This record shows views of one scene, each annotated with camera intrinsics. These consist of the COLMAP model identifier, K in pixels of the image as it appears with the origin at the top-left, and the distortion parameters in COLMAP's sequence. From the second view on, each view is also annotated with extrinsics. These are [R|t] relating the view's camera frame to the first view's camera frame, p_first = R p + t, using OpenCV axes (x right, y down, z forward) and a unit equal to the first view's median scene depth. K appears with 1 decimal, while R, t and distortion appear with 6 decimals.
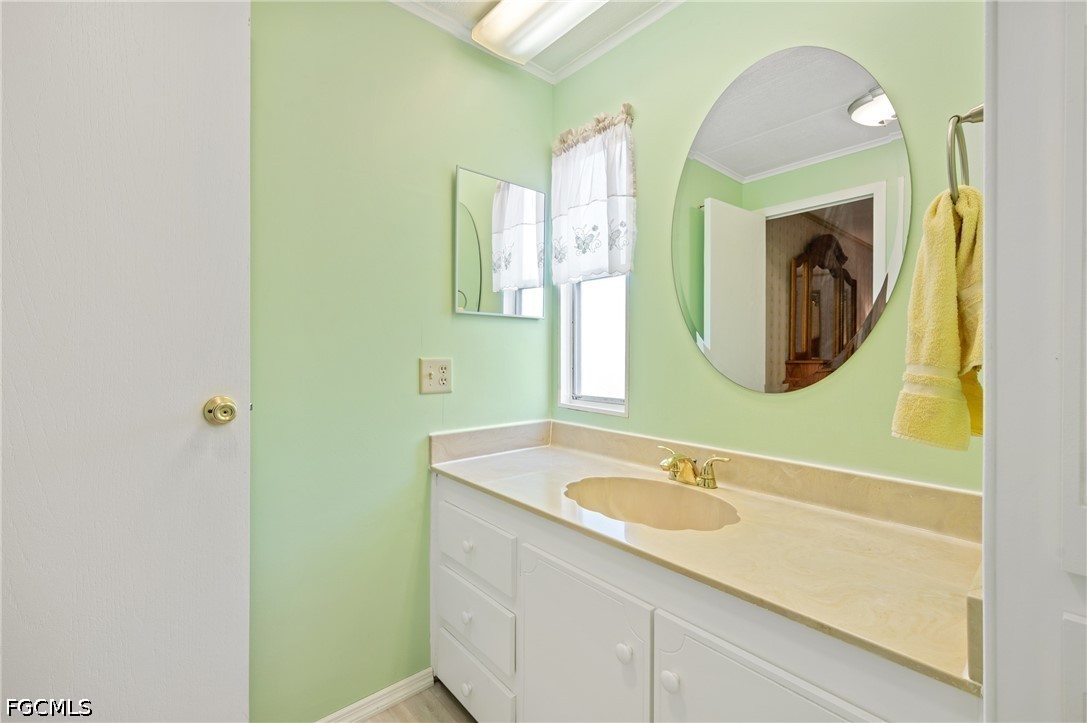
lens RADIAL K [[450.8, 0, 543.5], [0, 450.8, 361.5], [0, 0, 1]] dist [-0.001842, -0.000055]
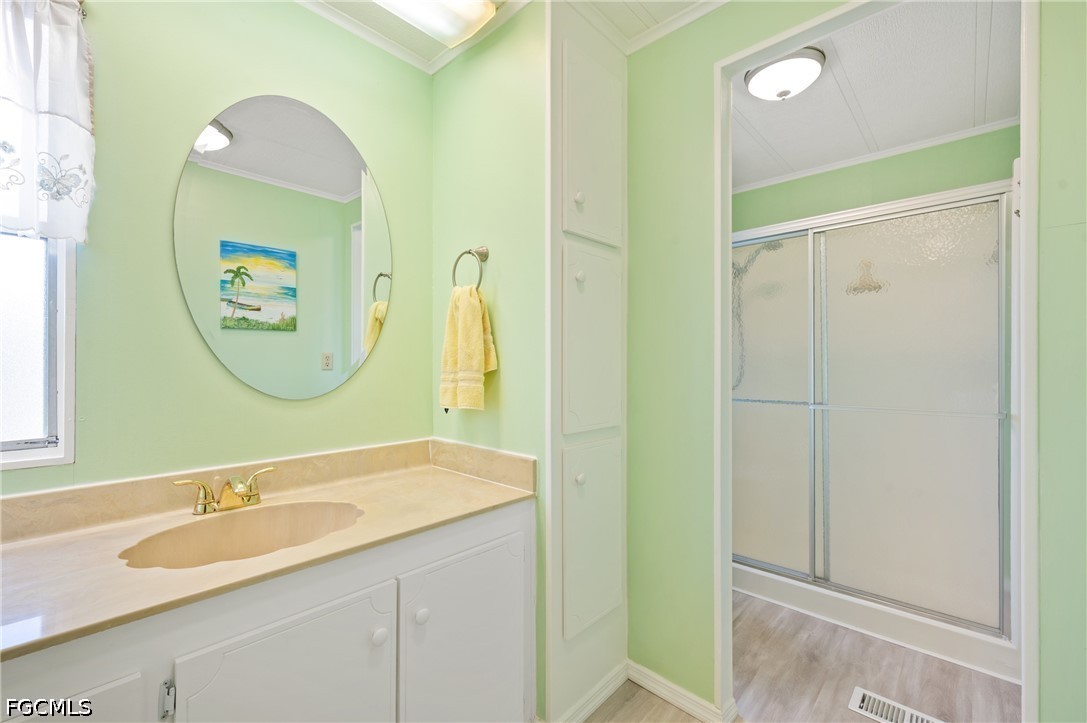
lens RADIAL K [[463.0, 0, 543.5], [0, 463.0, 361.5], [0, 0, 1]] dist [0.002788, 0.000410]
pose [[-0.108440, -0.004387, 0.994093, -0.676861], [0.010746, 0.999927, 0.005585, -0.023485], [-0.994045, 0.011288, -0.108384, 0.479783]]
